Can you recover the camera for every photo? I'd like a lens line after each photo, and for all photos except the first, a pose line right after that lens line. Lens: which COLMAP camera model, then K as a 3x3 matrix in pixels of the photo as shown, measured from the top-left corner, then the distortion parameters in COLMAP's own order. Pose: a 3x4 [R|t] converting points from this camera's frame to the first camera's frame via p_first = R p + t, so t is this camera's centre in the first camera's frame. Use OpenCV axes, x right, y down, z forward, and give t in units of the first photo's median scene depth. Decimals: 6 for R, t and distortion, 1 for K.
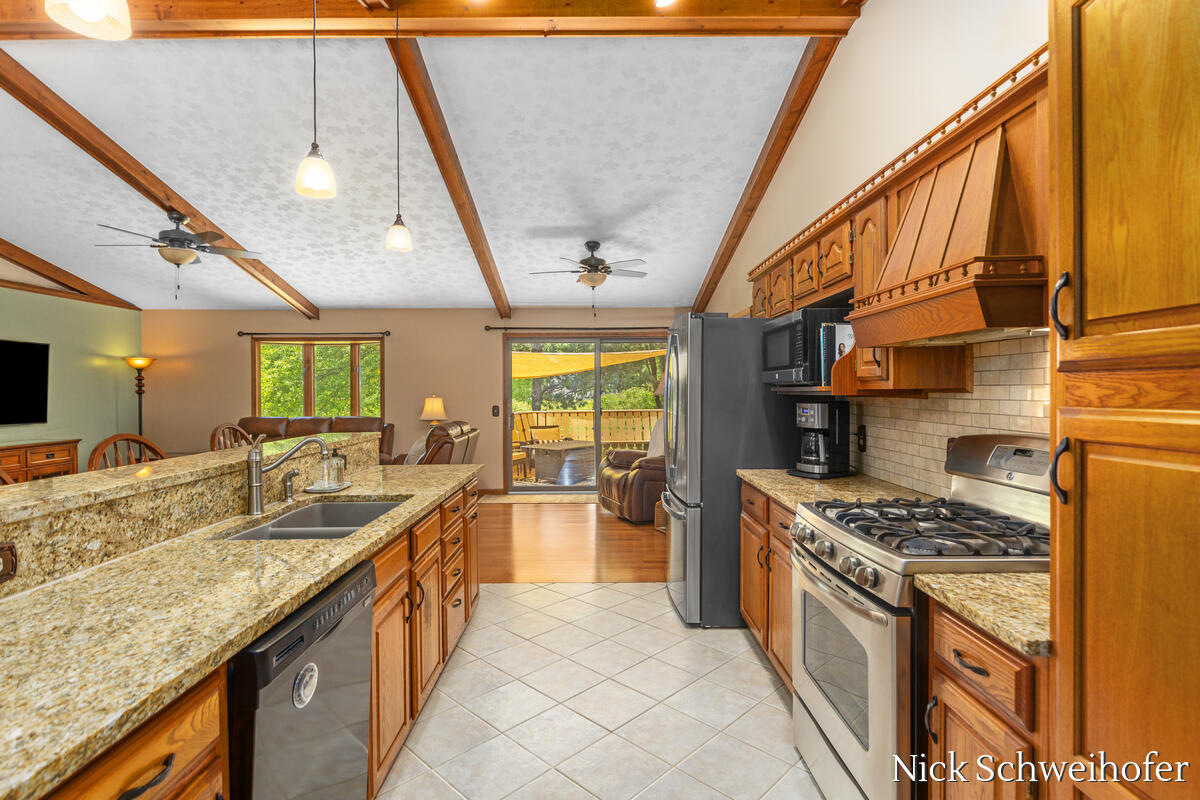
lens RADIAL K [[594.1, 0, 603.7], [0, 594.1, 395.0], [0, 0, 1]] dist [-0.008056, -0.000619]
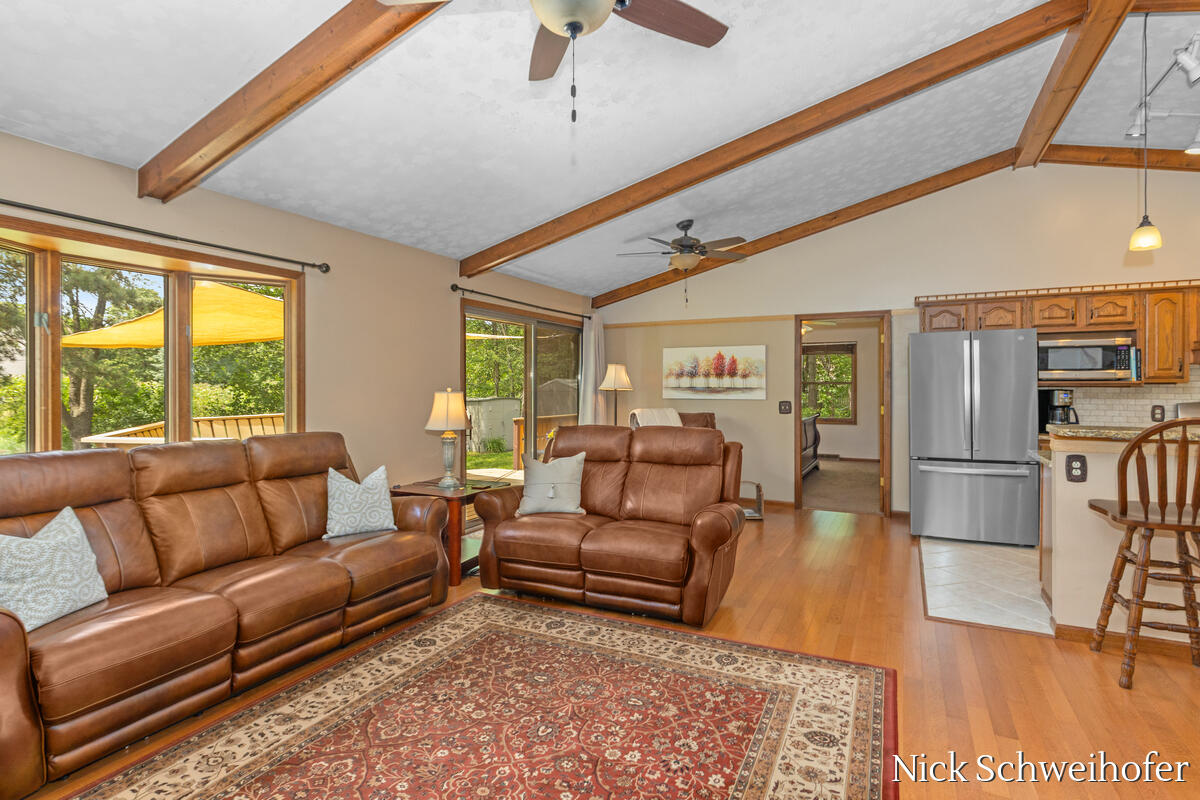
lens RADIAL K [[594.1, 0, 593.6], [0, 594.1, 392.4], [0, 0, 1]] dist [-0.008056, -0.000619]
pose [[0.474200, -0.001256, 0.880416, -1.401238], [0.005002, 0.999987, -0.001268, 0.011173], [-0.880403, 0.005005, 0.474200, 1.108952]]
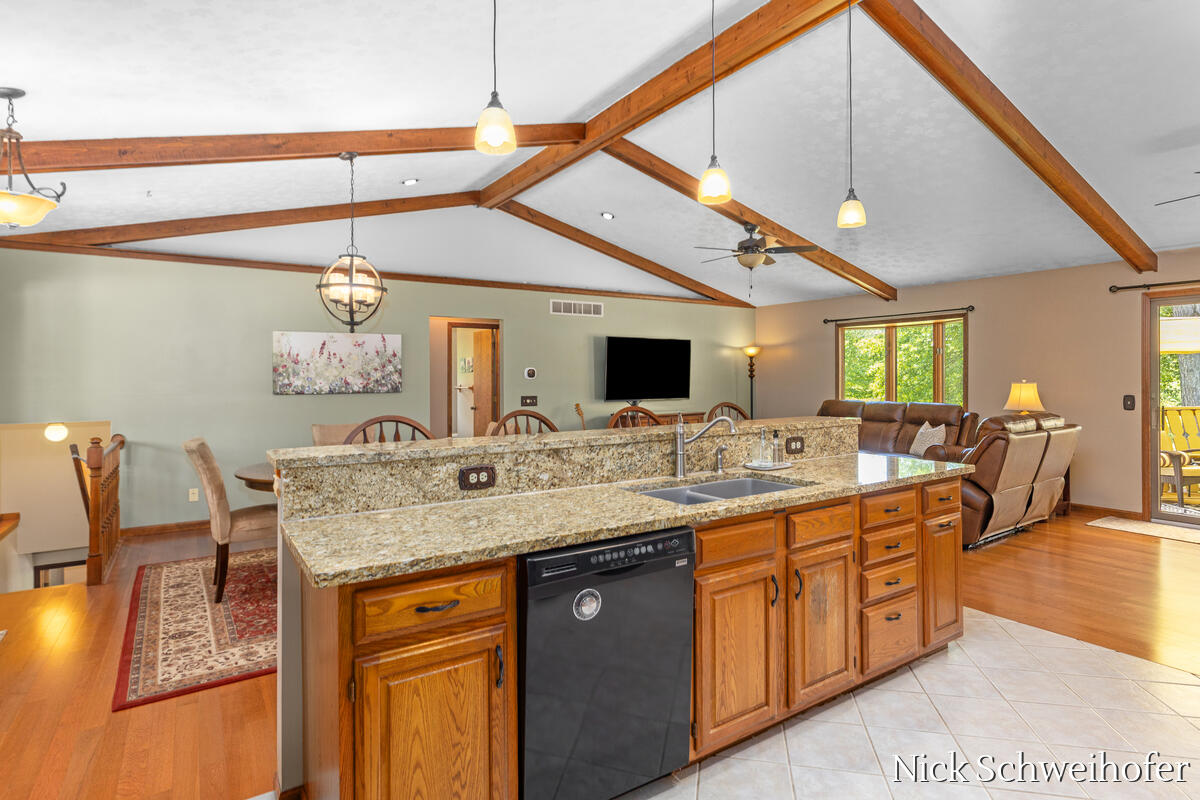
lens RADIAL K [[621.1, 0, 588.7], [0, 621.1, 374.4], [0, 0, 1]] dist [-0.007287, -0.000444]
pose [[0.526253, -0.001456, -0.850327, 0.221927], [-0.004912, 0.999977, -0.004752, -0.000860], [0.850314, 0.006677, 0.526234, 0.100510]]
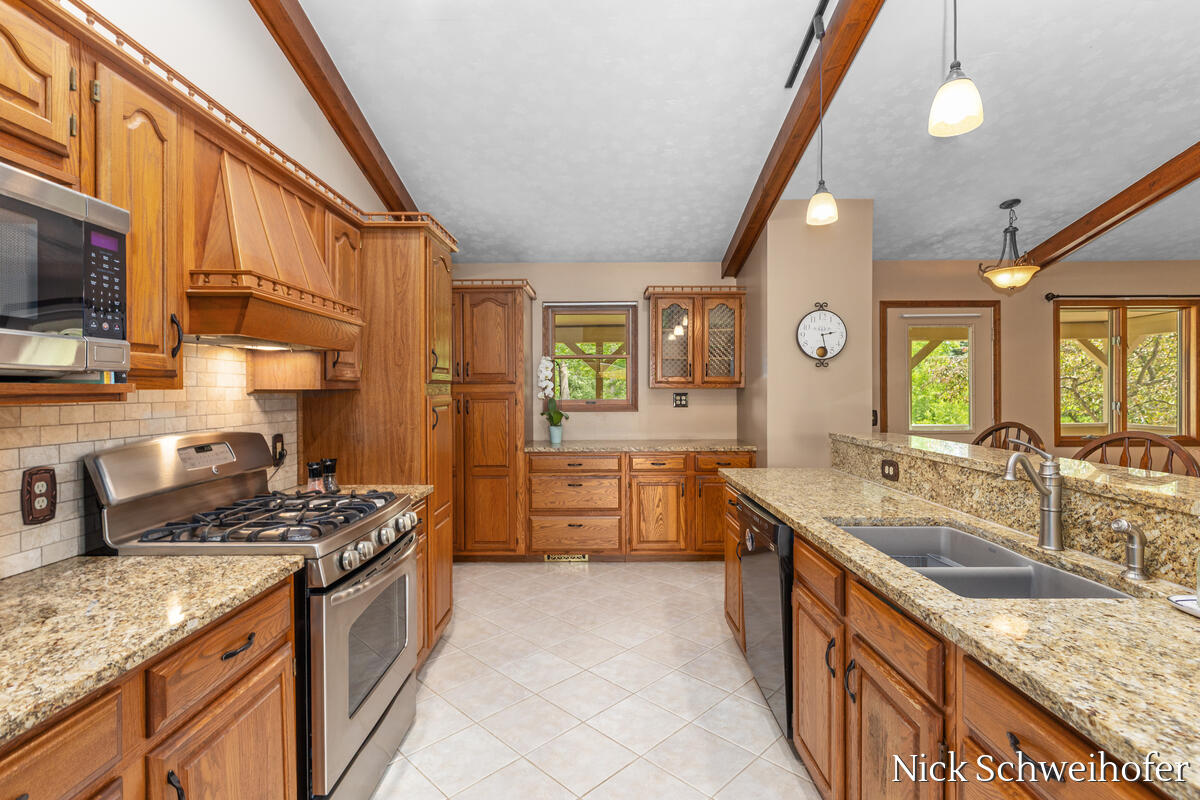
lens RADIAL K [[569.9, 0, 591.4], [0, 569.9, 394.9], [0, 0, 1]] dist [-0.008761, 0.000293]
pose [[-0.999464, 0.010211, 0.031113, -0.020342], [0.010767, 0.999785, 0.017737, -0.006034], [-0.030925, 0.018062, -0.999358, 0.986592]]
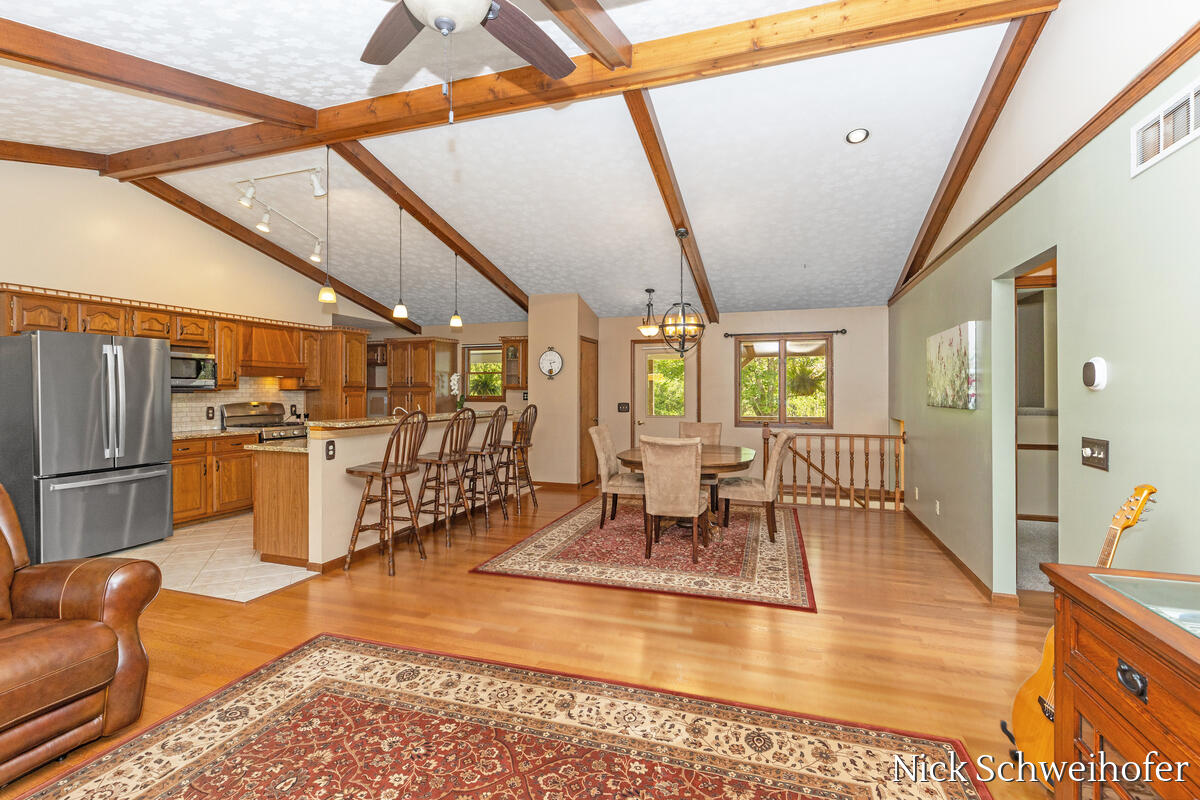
lens RADIAL K [[543.8, 0, 600.7], [0, 543.8, 392.4], [0, 0, 1]] dist [-0.000385, -0.000313]
pose [[-0.942243, 0.004032, 0.334906, -1.237673], [0.007199, 0.999940, 0.008217, -0.001480], [-0.334853, 0.010154, -0.942216, 1.730411]]
